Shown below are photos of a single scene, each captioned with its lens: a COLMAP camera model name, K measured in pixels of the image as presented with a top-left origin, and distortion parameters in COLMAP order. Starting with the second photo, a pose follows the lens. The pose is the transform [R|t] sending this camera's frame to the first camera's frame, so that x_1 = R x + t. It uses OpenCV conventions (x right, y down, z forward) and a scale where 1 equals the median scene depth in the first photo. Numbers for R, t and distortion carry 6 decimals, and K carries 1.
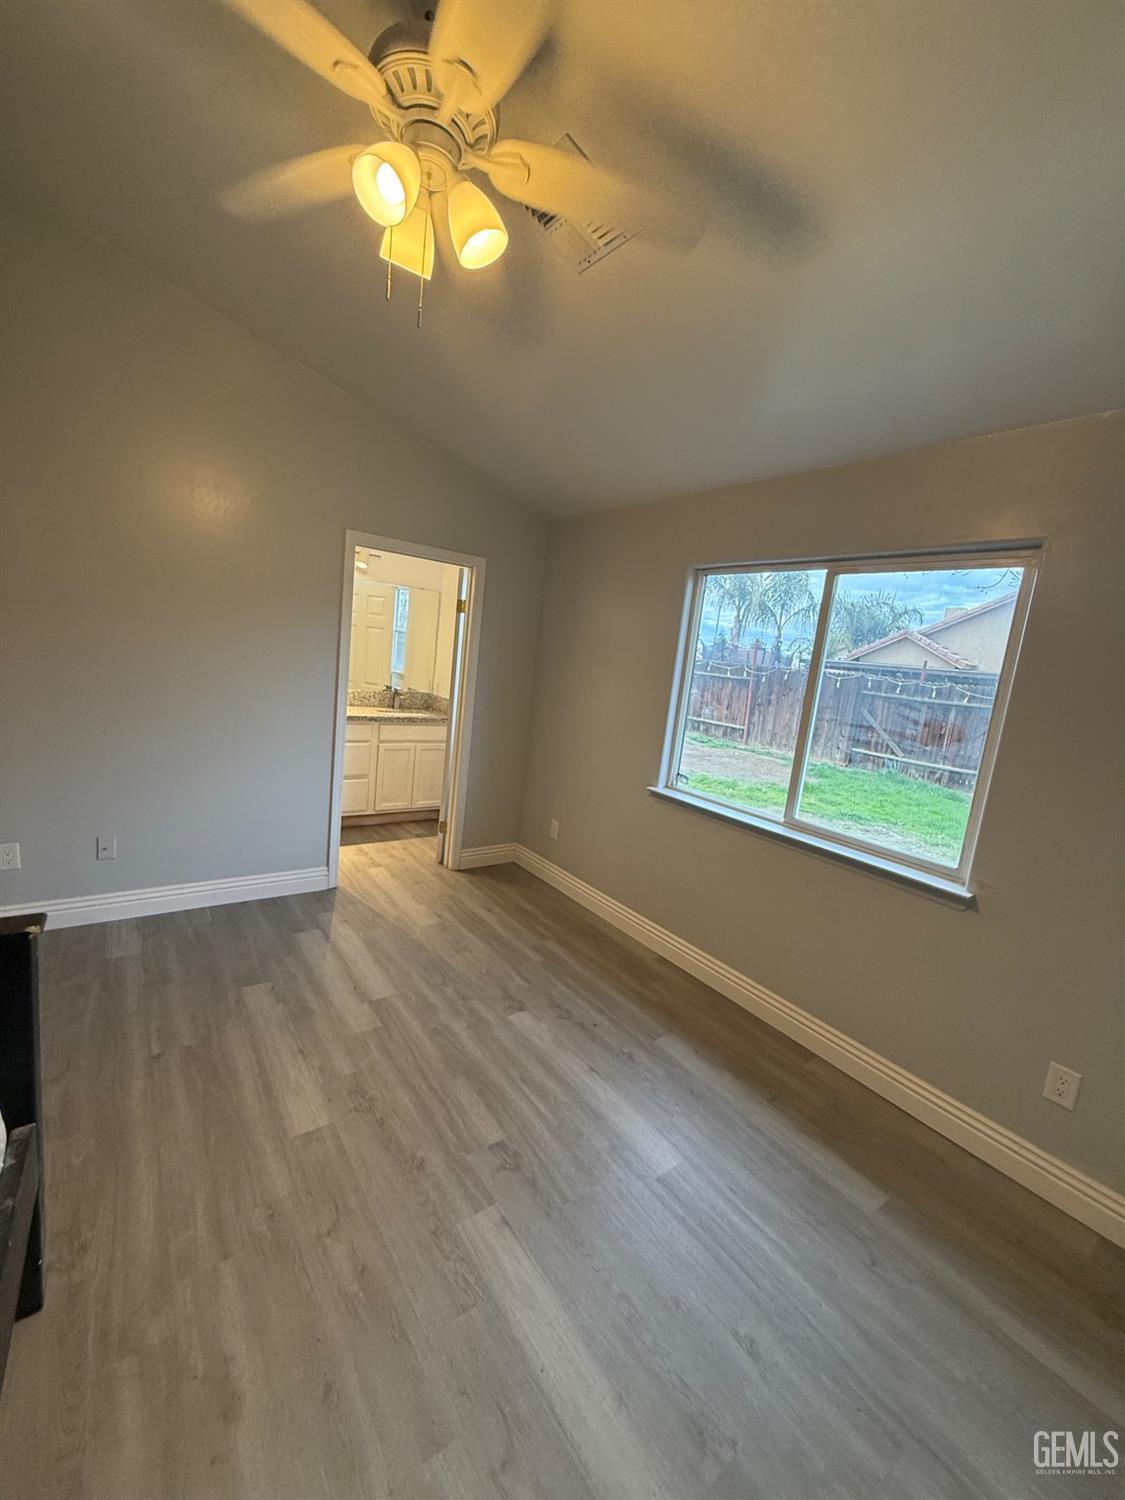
lens RADIAL K [[603.0, 0, 566.0], [0, 603.0, 747.3], [0, 0, 1]] dist [-0.000591, 0.000179]
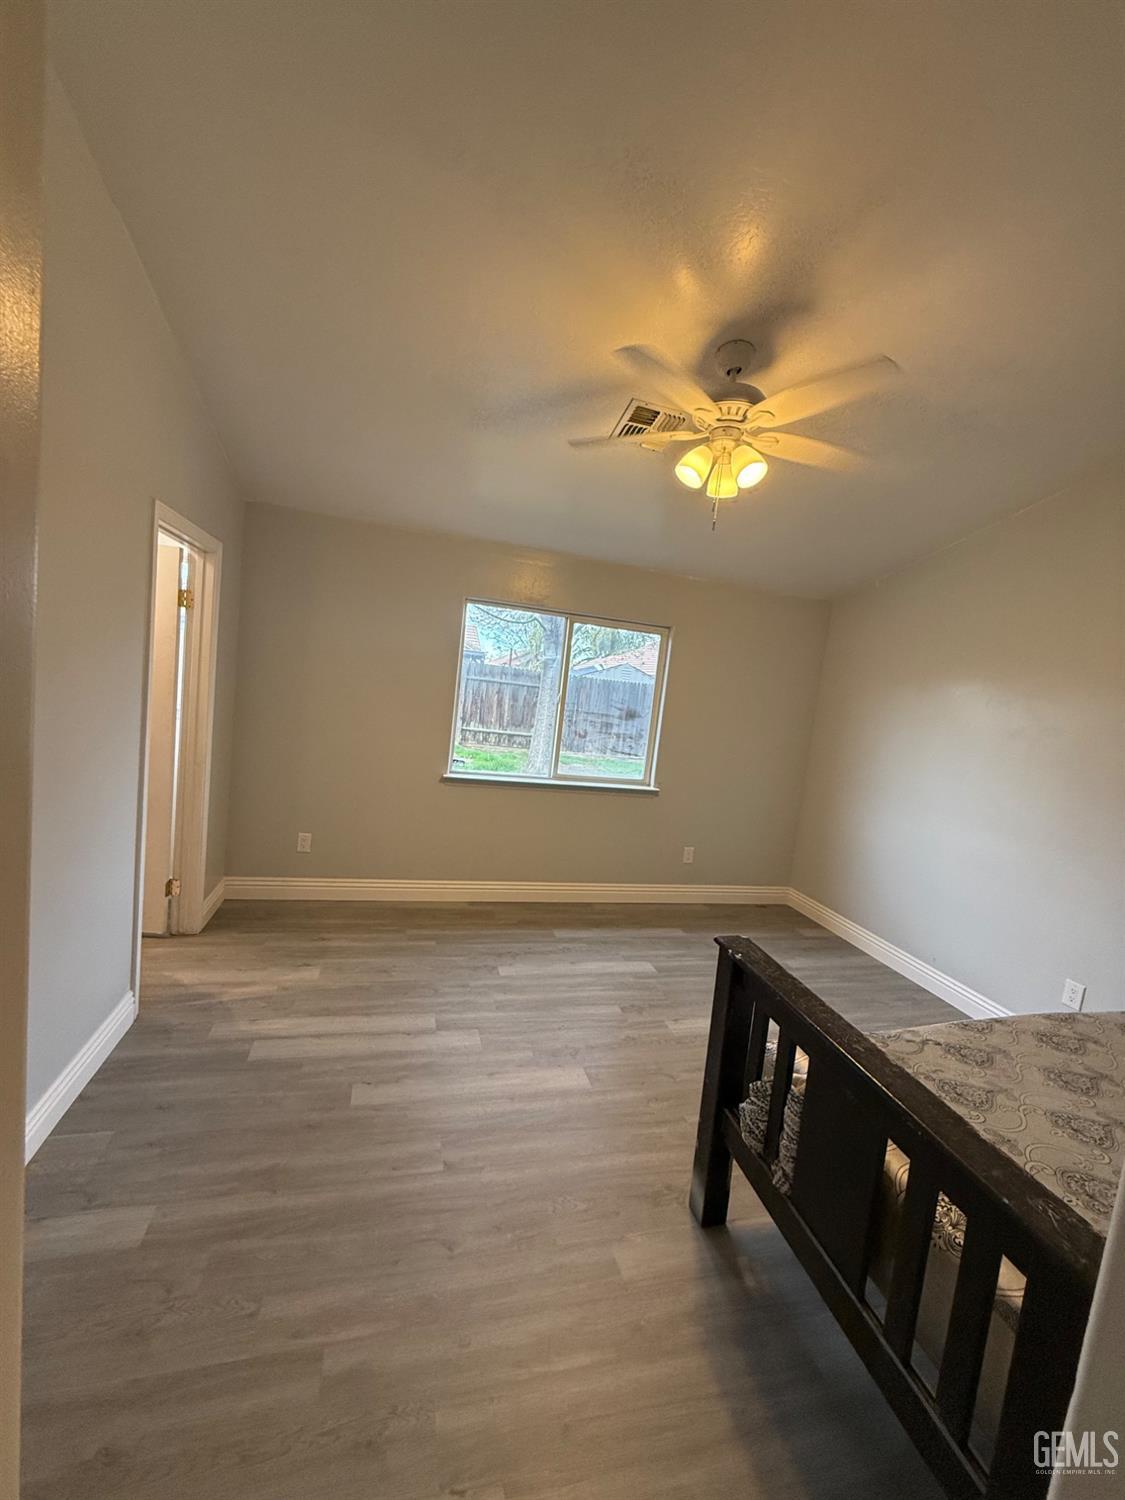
lens RADIAL K [[603.0, 0, 566.0], [0, 603.0, 747.3], [0, 0, 1]] dist [-0.000591, 0.000179]
pose [[0.366202, -0.167183, 0.915394, -1.115678], [0.069453, 0.985895, 0.152274, -0.200607], [-0.927940, 0.007814, 0.372648, 0.405291]]
